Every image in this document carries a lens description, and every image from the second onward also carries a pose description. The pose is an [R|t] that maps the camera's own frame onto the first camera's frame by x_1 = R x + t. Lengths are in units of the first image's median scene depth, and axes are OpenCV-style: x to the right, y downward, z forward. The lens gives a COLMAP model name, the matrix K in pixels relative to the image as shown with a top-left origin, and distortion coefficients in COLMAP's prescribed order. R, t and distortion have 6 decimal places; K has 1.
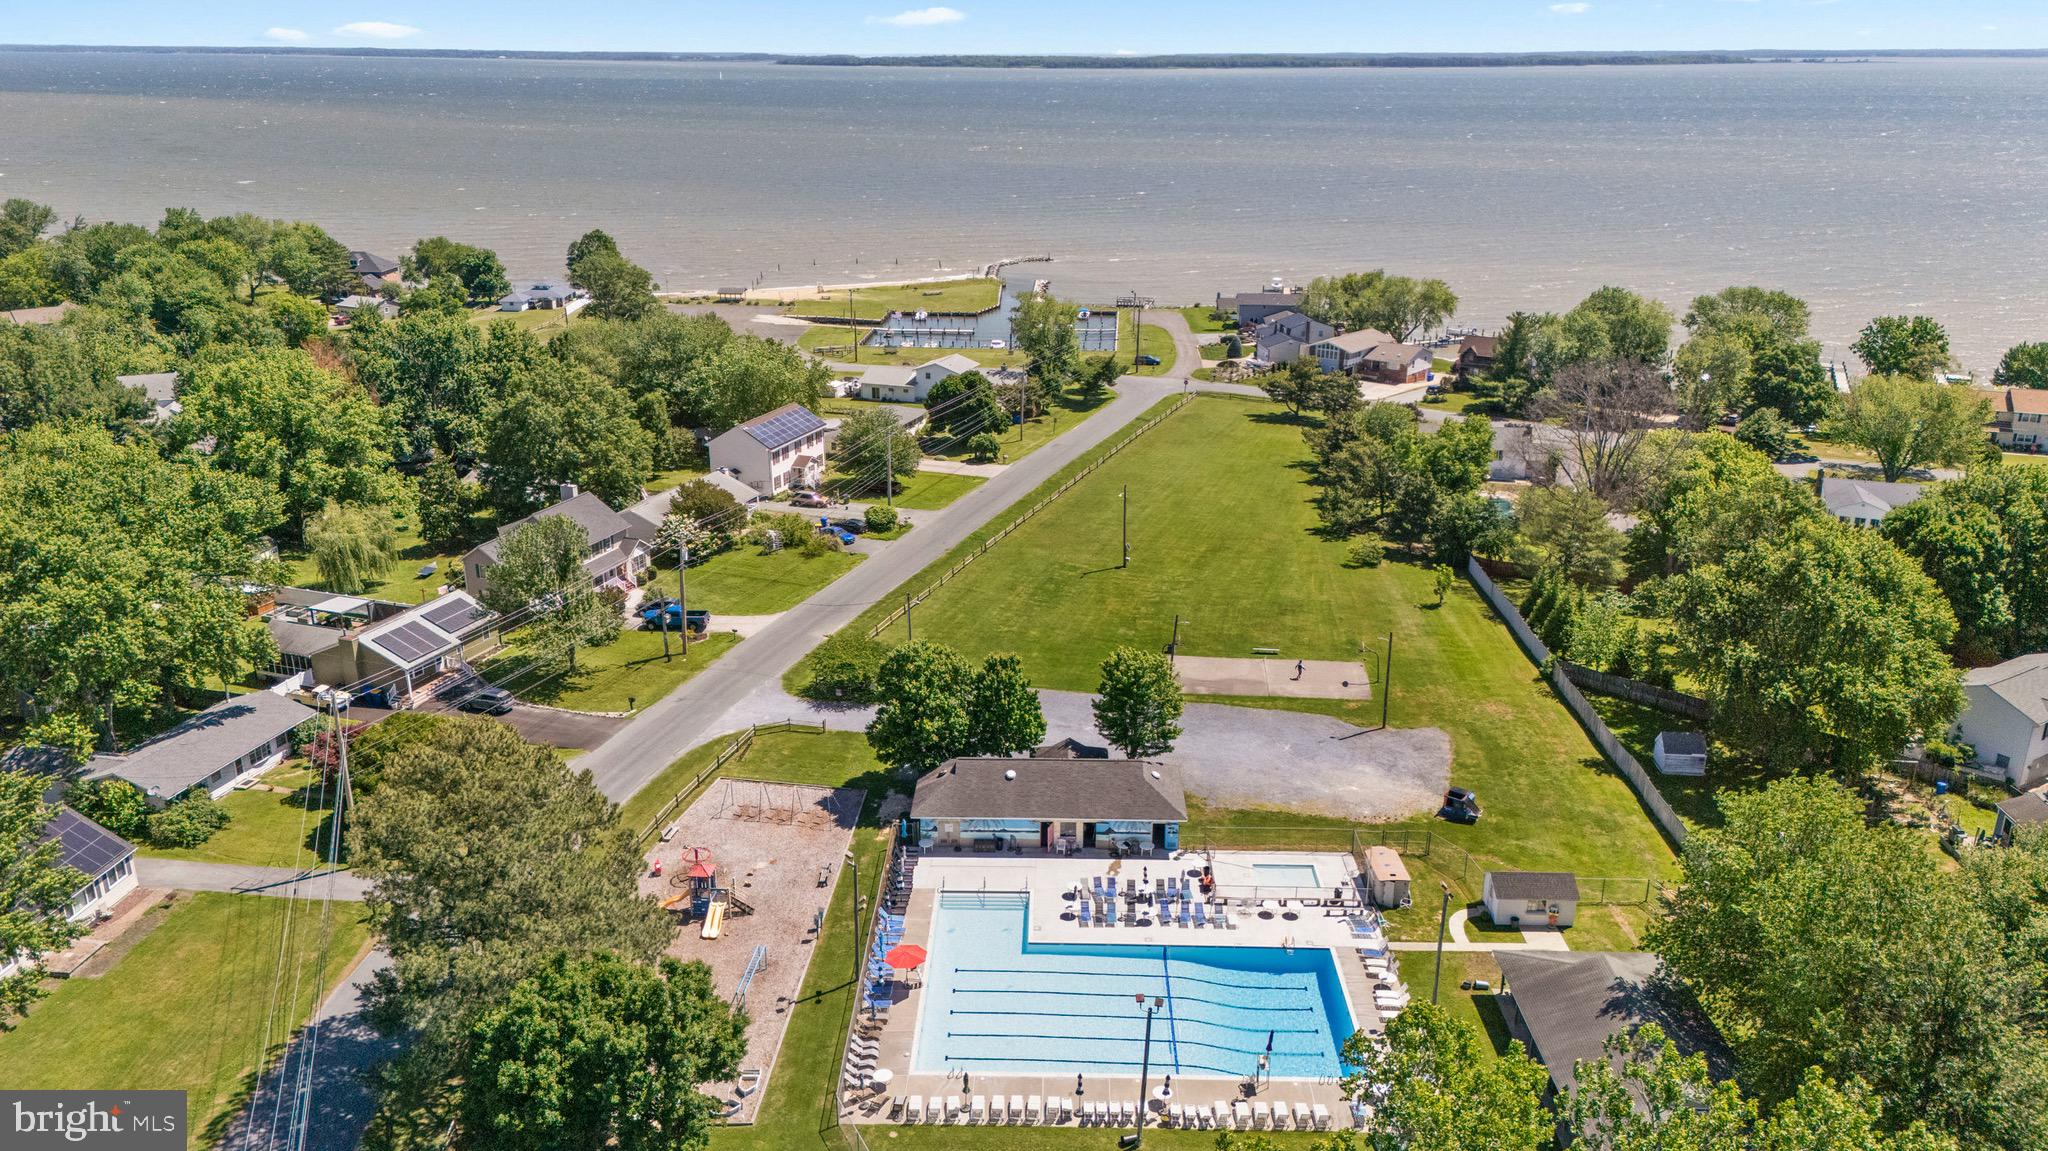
lens RADIAL K [[1519.1, 0, 1024.0], [0, 1519.1, 575.5], [0, 0, 1]] dist [0.099807, -0.110425]
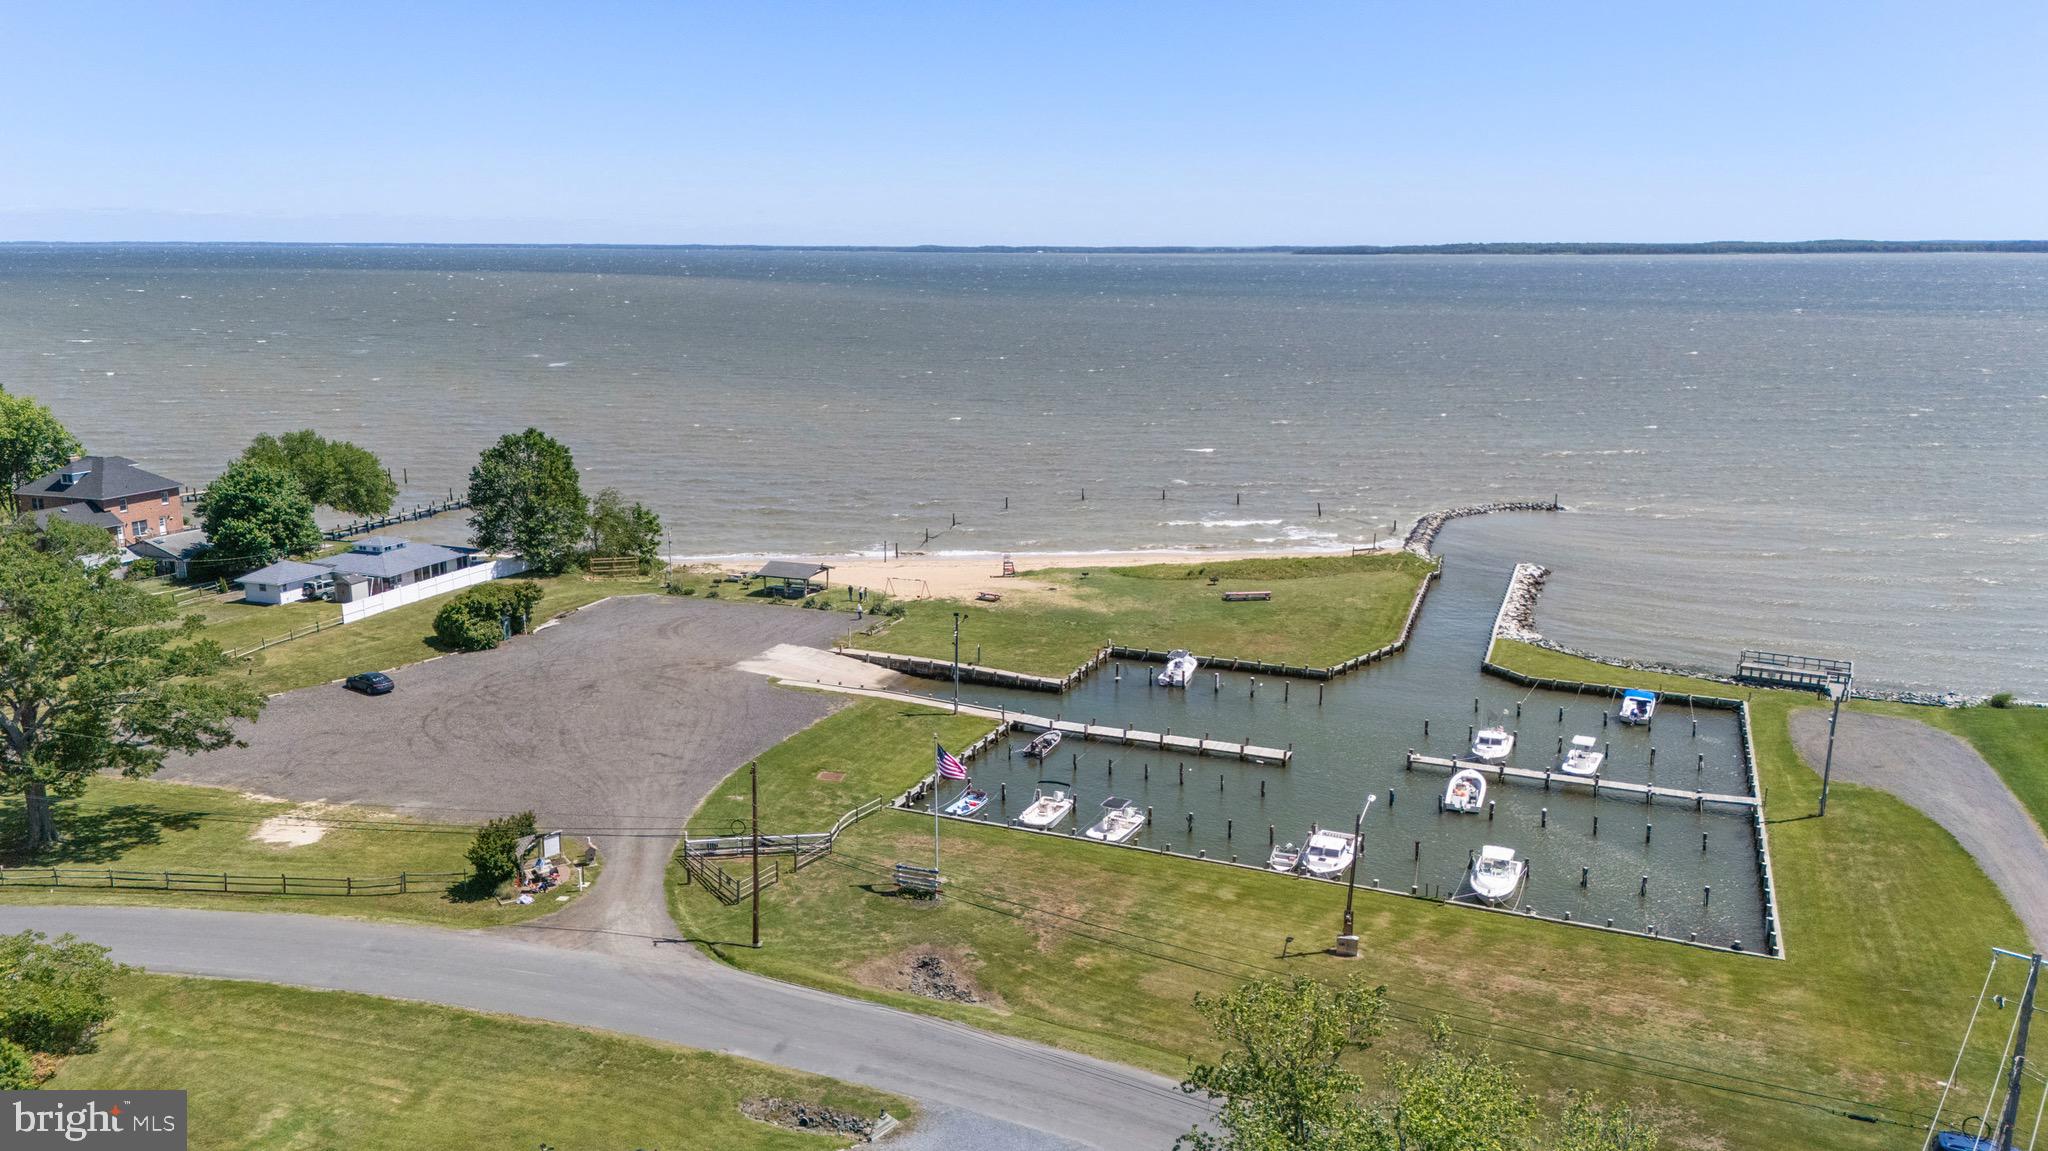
lens RADIAL K [[1519.1, 0, 1024.0], [0, 1519.1, 575.5], [0, 0, 1]] dist [0.099807, -0.110425]
pose [[0.946661, 0.067526, -0.315076, 0.012641], [-0.103823, 0.989570, -0.099862, -0.127065], [0.305046, 0.127248, 0.943798, 0.520592]]
